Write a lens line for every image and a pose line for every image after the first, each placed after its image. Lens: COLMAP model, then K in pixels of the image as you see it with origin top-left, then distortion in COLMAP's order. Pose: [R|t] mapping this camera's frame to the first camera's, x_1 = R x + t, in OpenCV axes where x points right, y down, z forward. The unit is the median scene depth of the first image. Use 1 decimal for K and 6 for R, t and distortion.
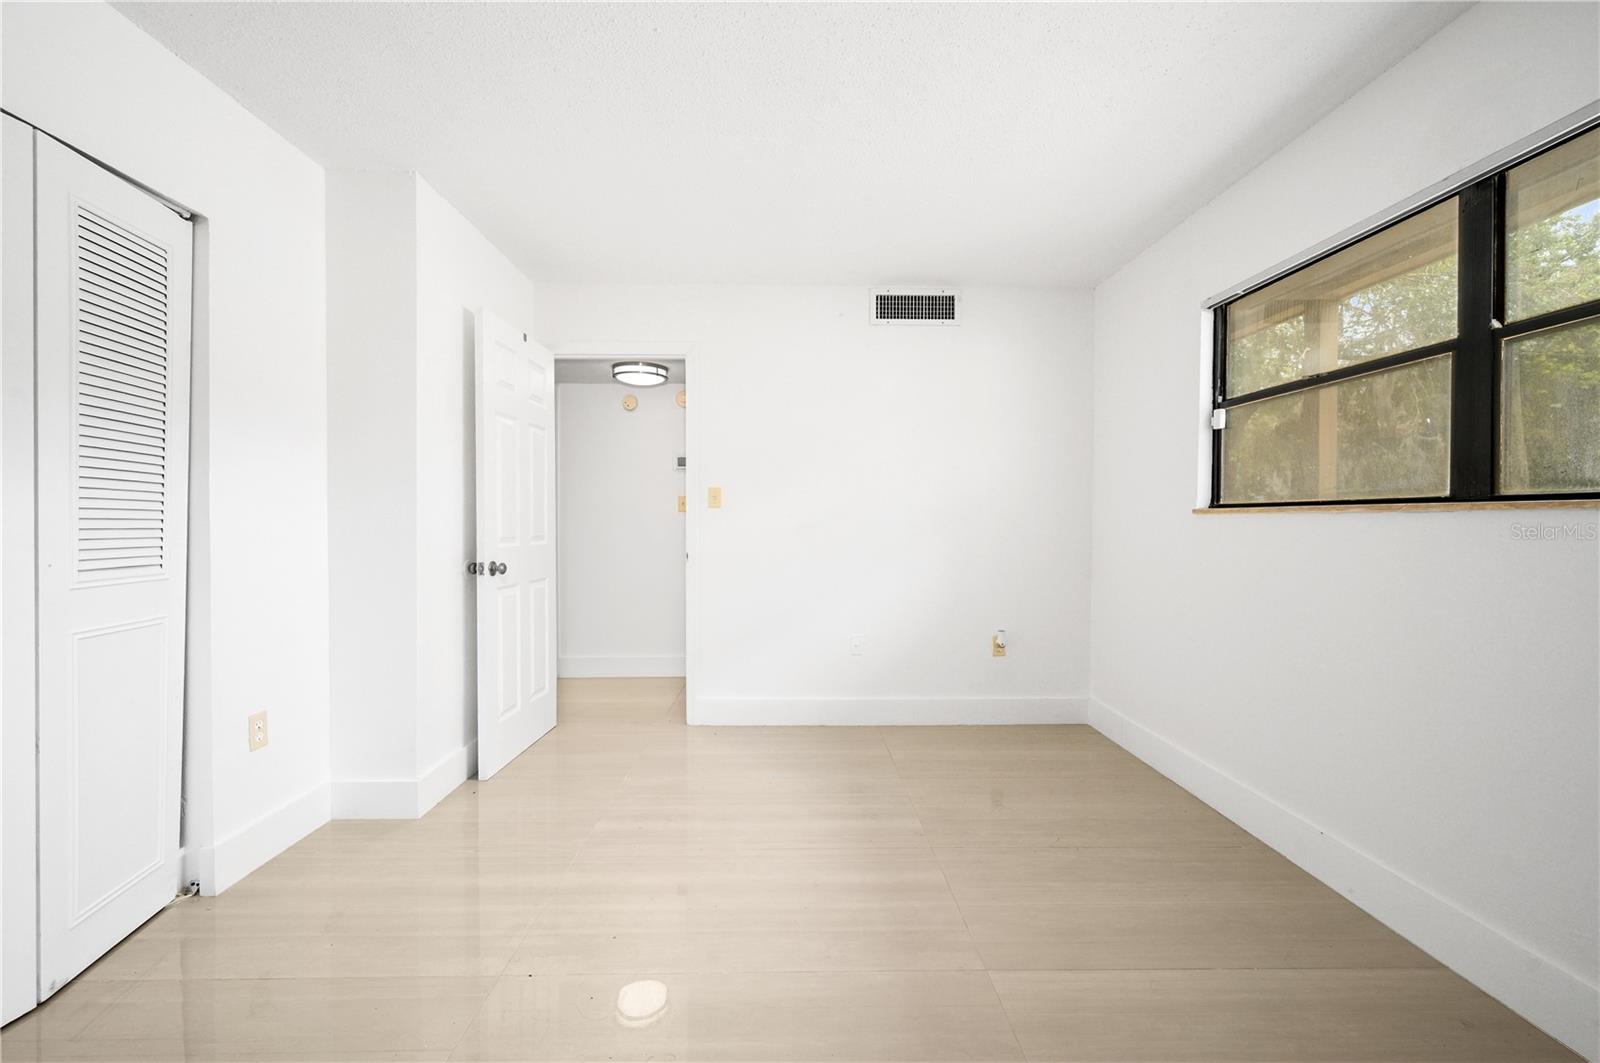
lens RADIAL K [[645.5, 0, 801.7], [0, 645.5, 526.3], [0, 0, 1]] dist [-0.006901, 0.001052]
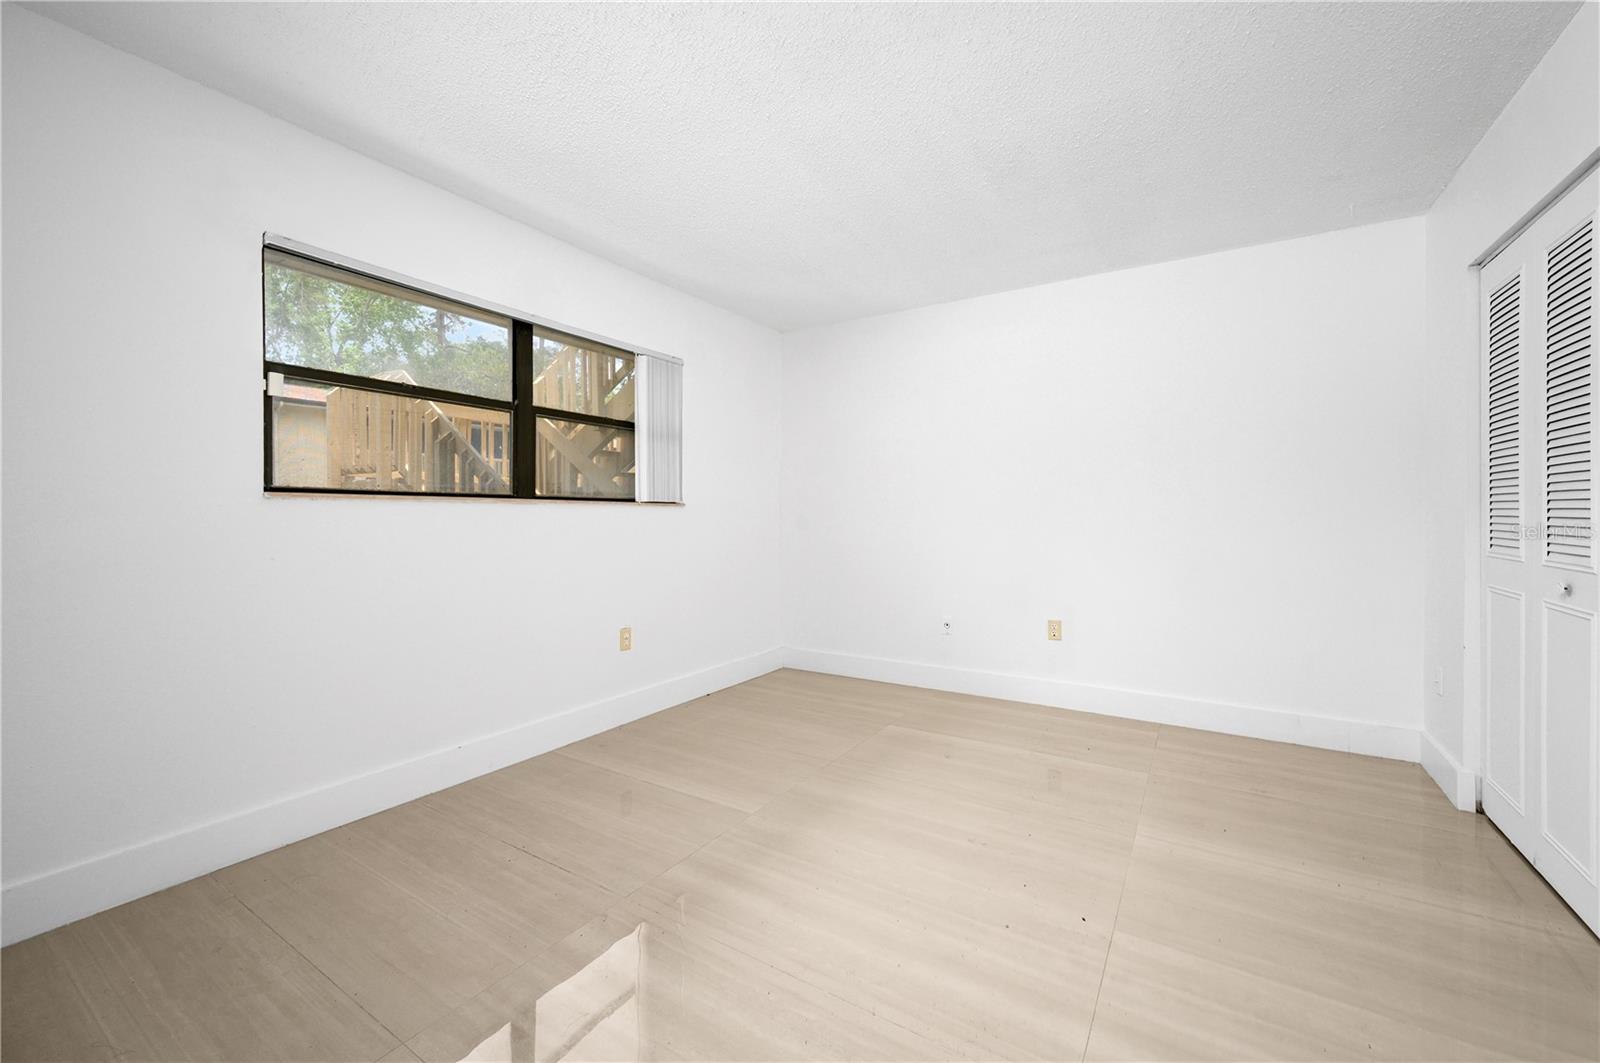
lens RADIAL K [[645.5, 0, 803.1], [0, 645.5, 520.4], [0, 0, 1]] dist [-0.006901, 0.001052]
pose [[-0.836039, -0.004998, 0.548647, -0.570238], [0.005134, 0.999843, 0.016933, -0.003231], [-0.548646, 0.016973, -0.835883, 2.001084]]
